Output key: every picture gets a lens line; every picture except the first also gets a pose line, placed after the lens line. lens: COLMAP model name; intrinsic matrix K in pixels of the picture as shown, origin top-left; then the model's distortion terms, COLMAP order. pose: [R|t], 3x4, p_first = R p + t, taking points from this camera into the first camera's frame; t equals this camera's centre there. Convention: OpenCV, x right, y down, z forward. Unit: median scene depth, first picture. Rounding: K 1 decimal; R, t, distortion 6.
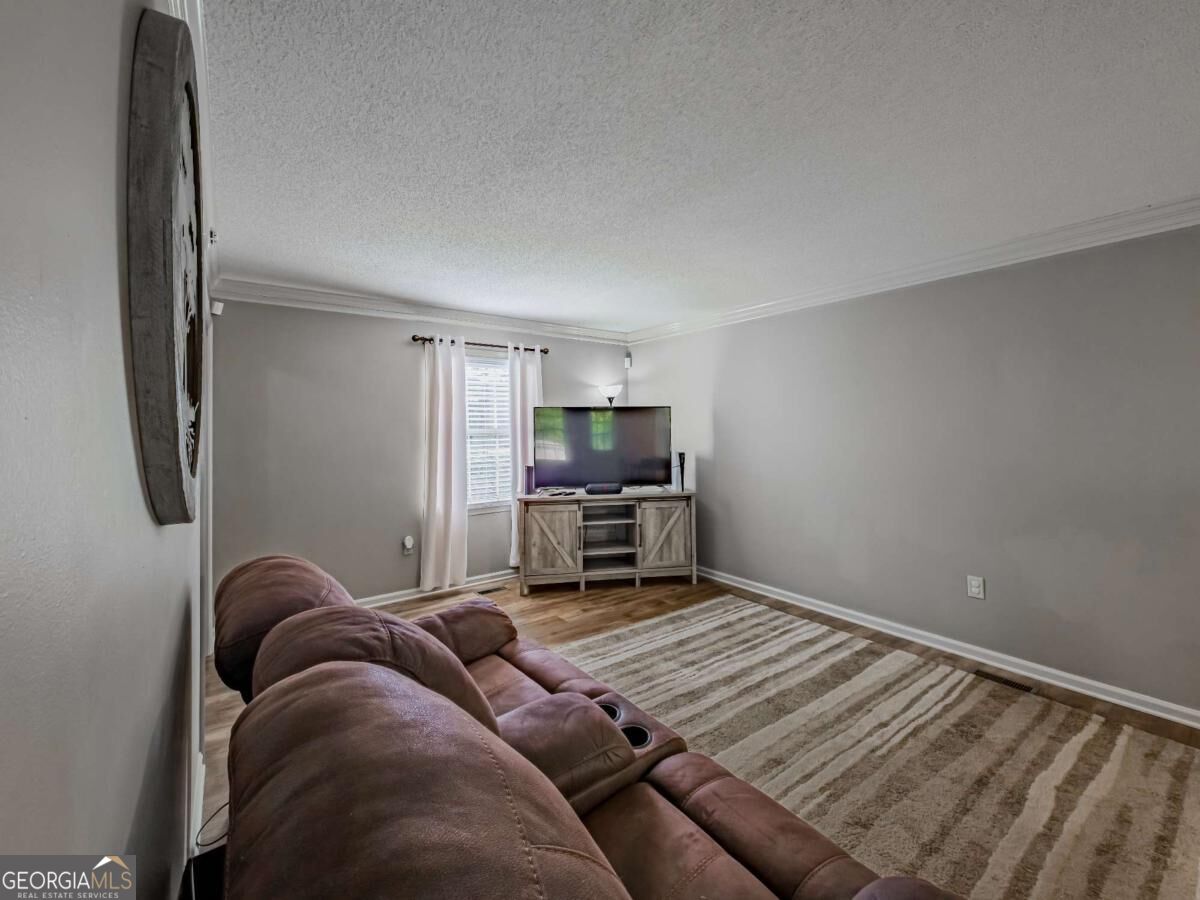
lens RADIAL K [[499.9, 0, 595.8], [0, 499.9, 416.9], [0, 0, 1]] dist [0.000791, 0.000130]
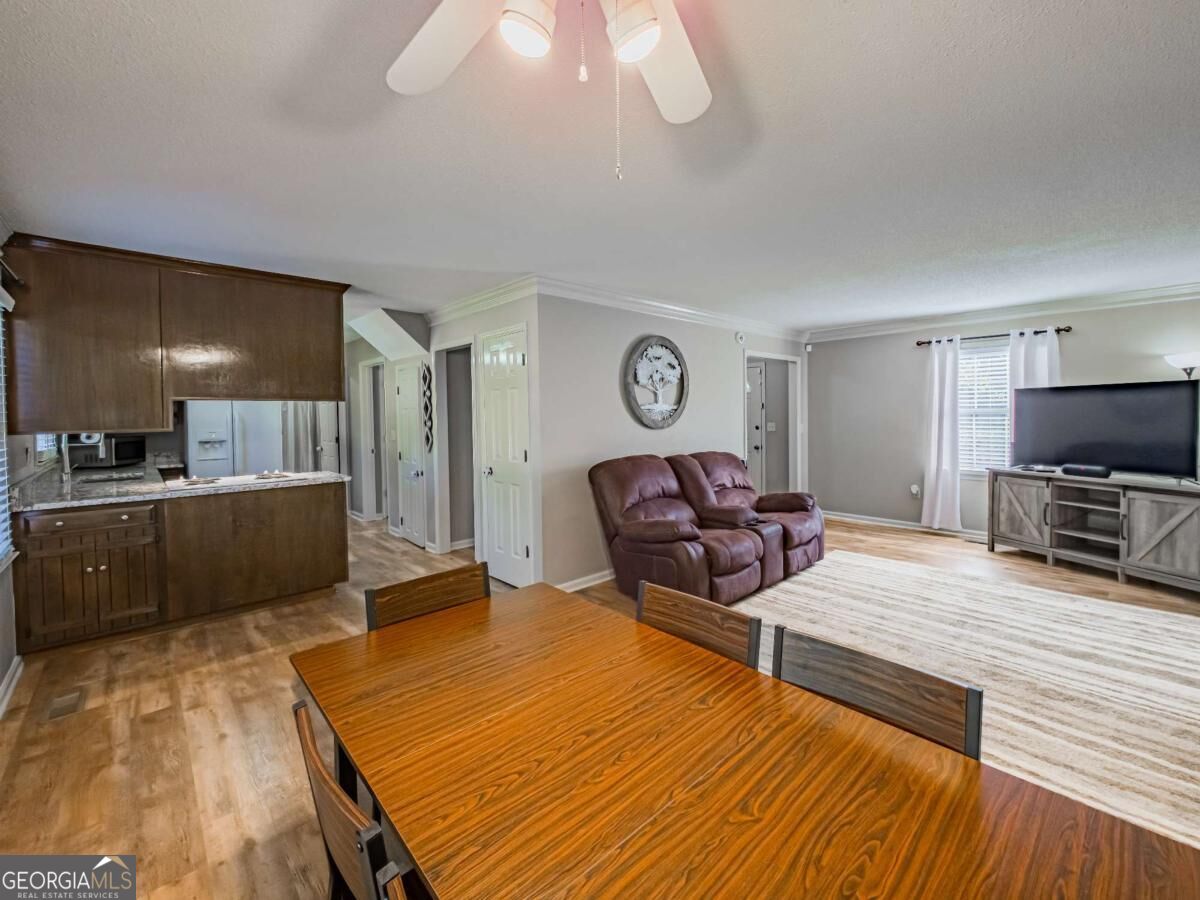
lens RADIAL K [[493.8, 0, 619.7], [0, 493.8, 426.7], [0, 0, 1]] dist [-0.000294, -0.000049]
pose [[0.145313, 0.031527, -0.988883, 0.979186], [0.029337, 0.998915, 0.036158, -0.001630], [0.988951, -0.034265, 0.144231, -0.021435]]
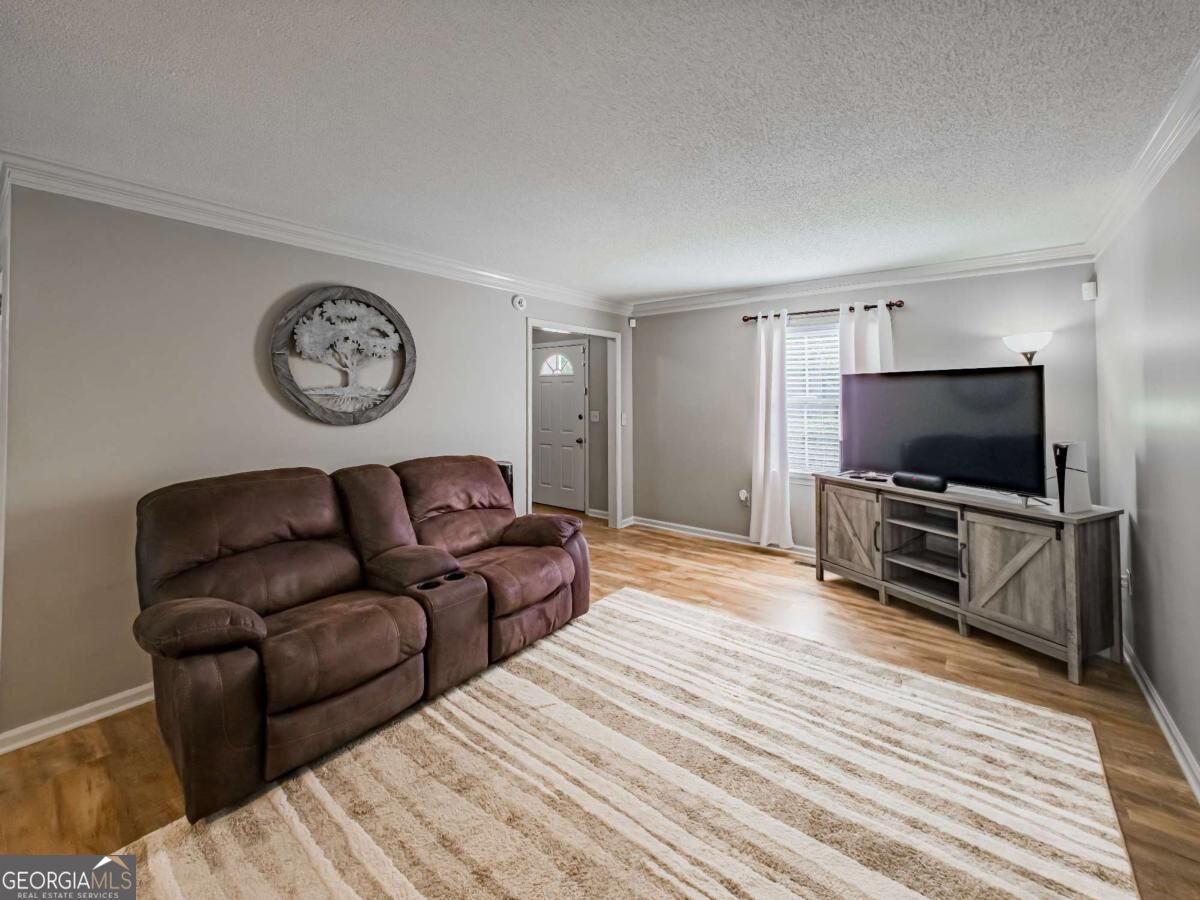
lens RADIAL K [[482.6, 0, 608.6], [0, 482.6, 384.0], [0, 0, 1]] dist [0.000302, -0.000192]
pose [[0.287811, -0.016534, -0.957544, 0.681702], [0.017192, 0.999779, -0.012095, 0.000319], [0.957533, -0.012981, 0.288032, 0.424513]]
